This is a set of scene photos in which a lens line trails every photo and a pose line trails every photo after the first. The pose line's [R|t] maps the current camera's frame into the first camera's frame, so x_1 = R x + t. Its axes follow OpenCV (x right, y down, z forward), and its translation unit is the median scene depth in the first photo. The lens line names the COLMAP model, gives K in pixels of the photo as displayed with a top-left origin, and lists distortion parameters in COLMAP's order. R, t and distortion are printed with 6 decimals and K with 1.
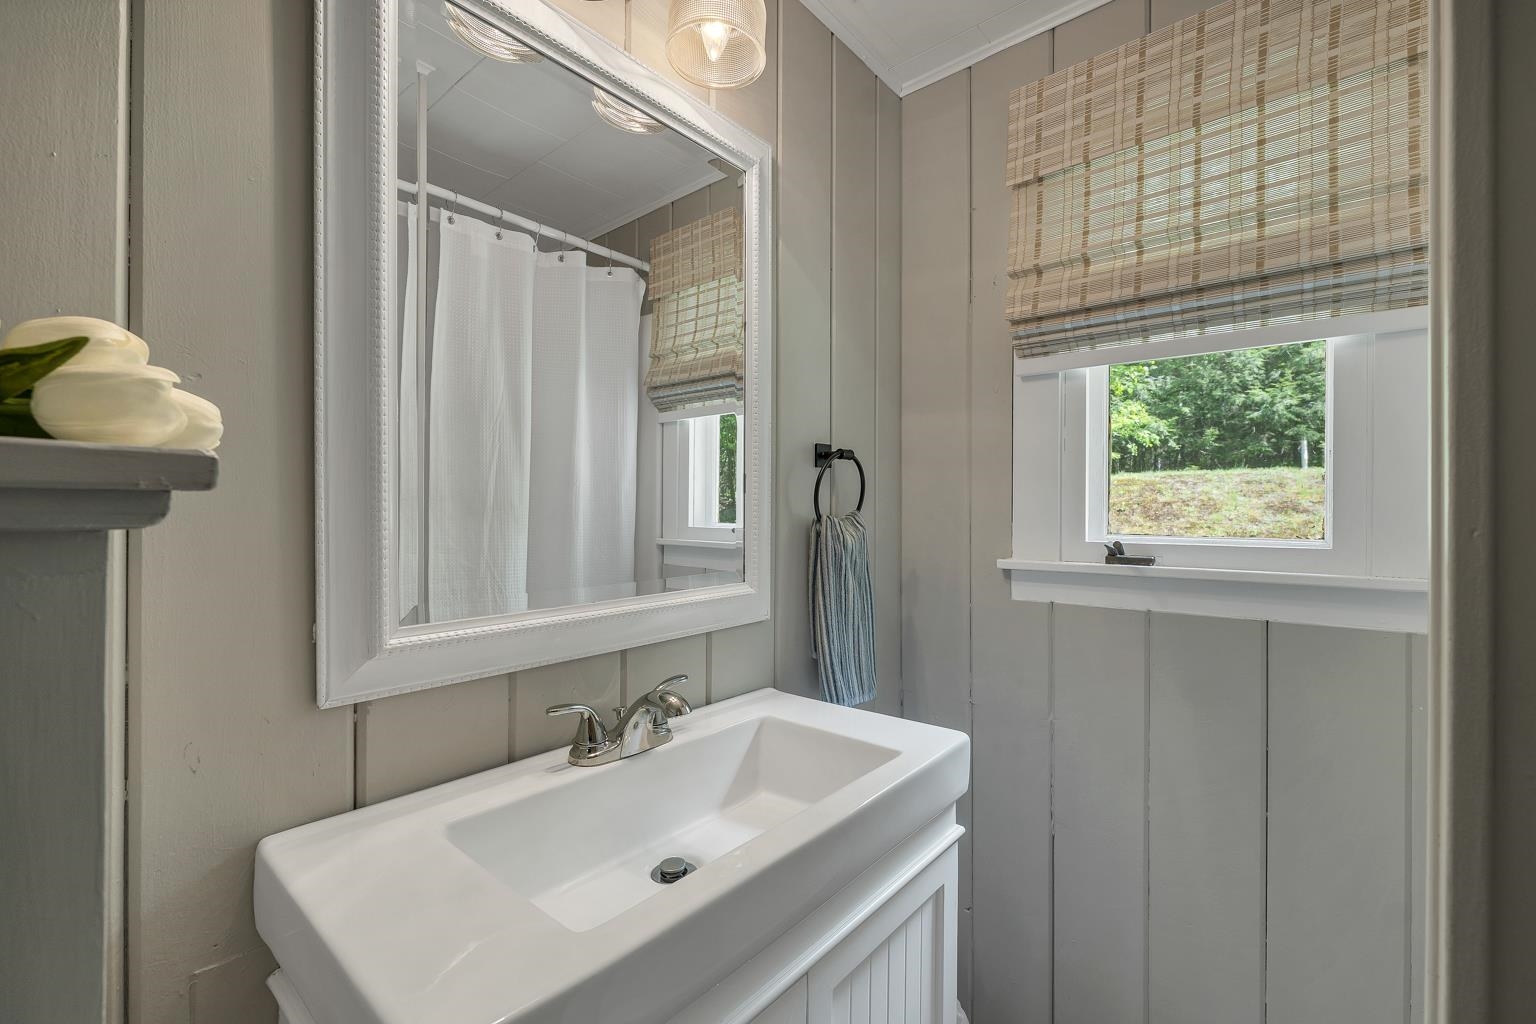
lens RADIAL K [[637.9, 0, 771.6], [0, 637.9, 518.4], [0, 0, 1]] dist [0.001944, 0.000046]
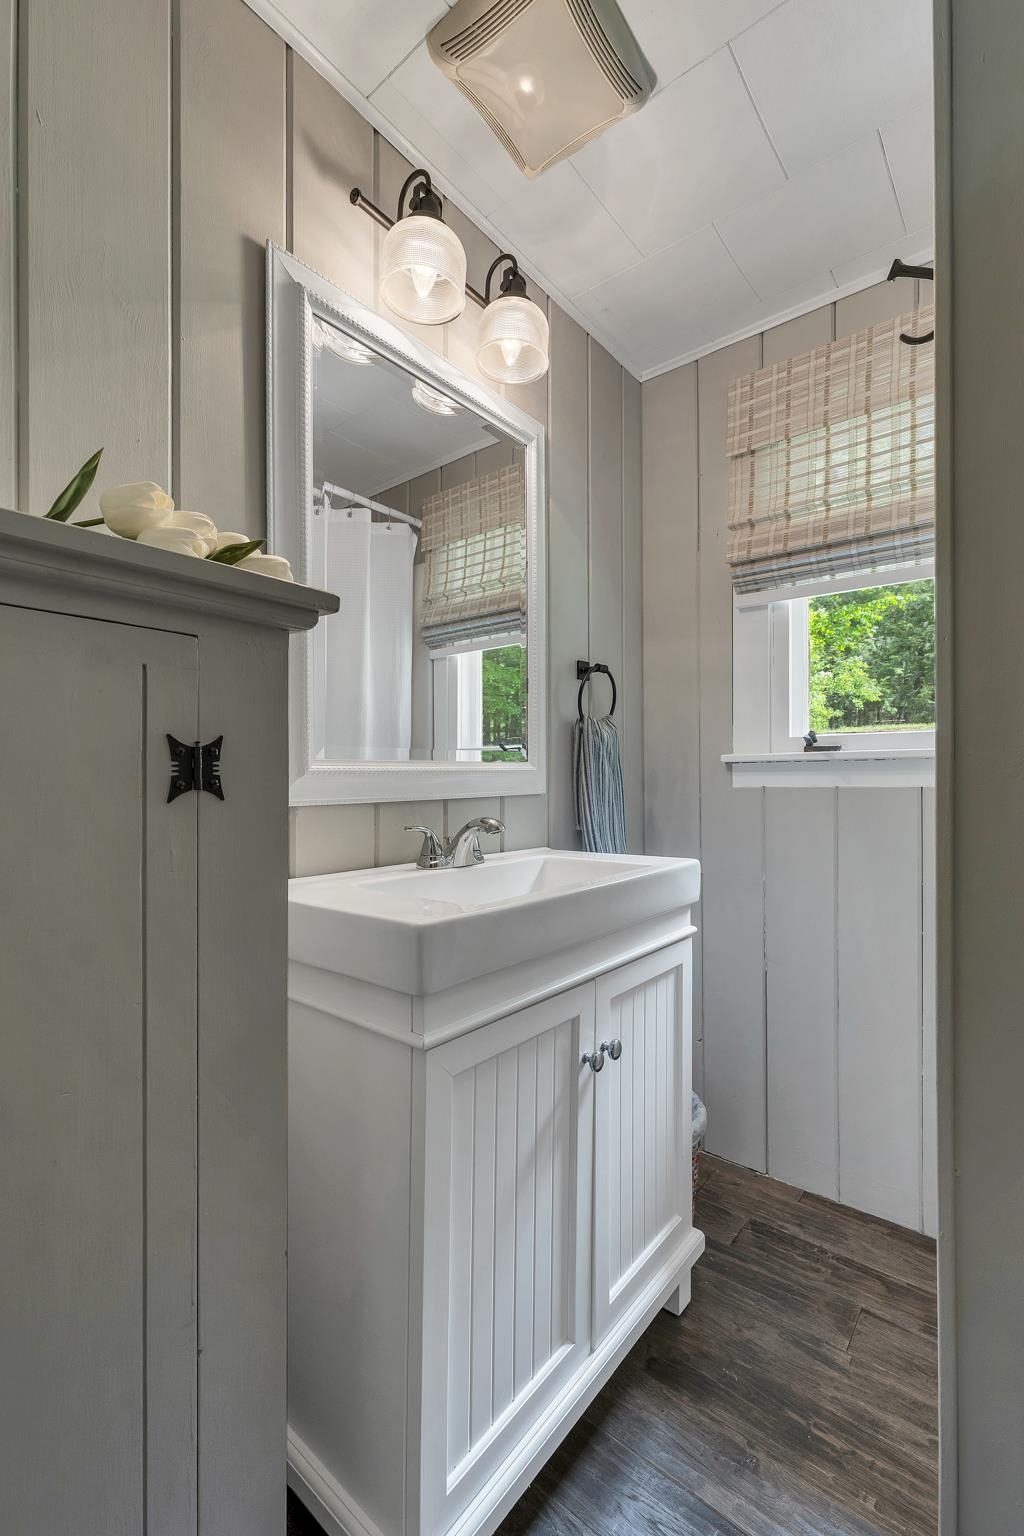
lens RADIAL K [[637.9, 0, 519.6], [0, 637.9, 782.2], [0, 0, 1]] dist [0.001944, 0.000046]
pose [[0.999582, -0.006859, 0.028073, -0.084054], [0.006806, 0.999975, 0.001996, 0.122462], [-0.028086, -0.001804, 0.999604, -0.262493]]
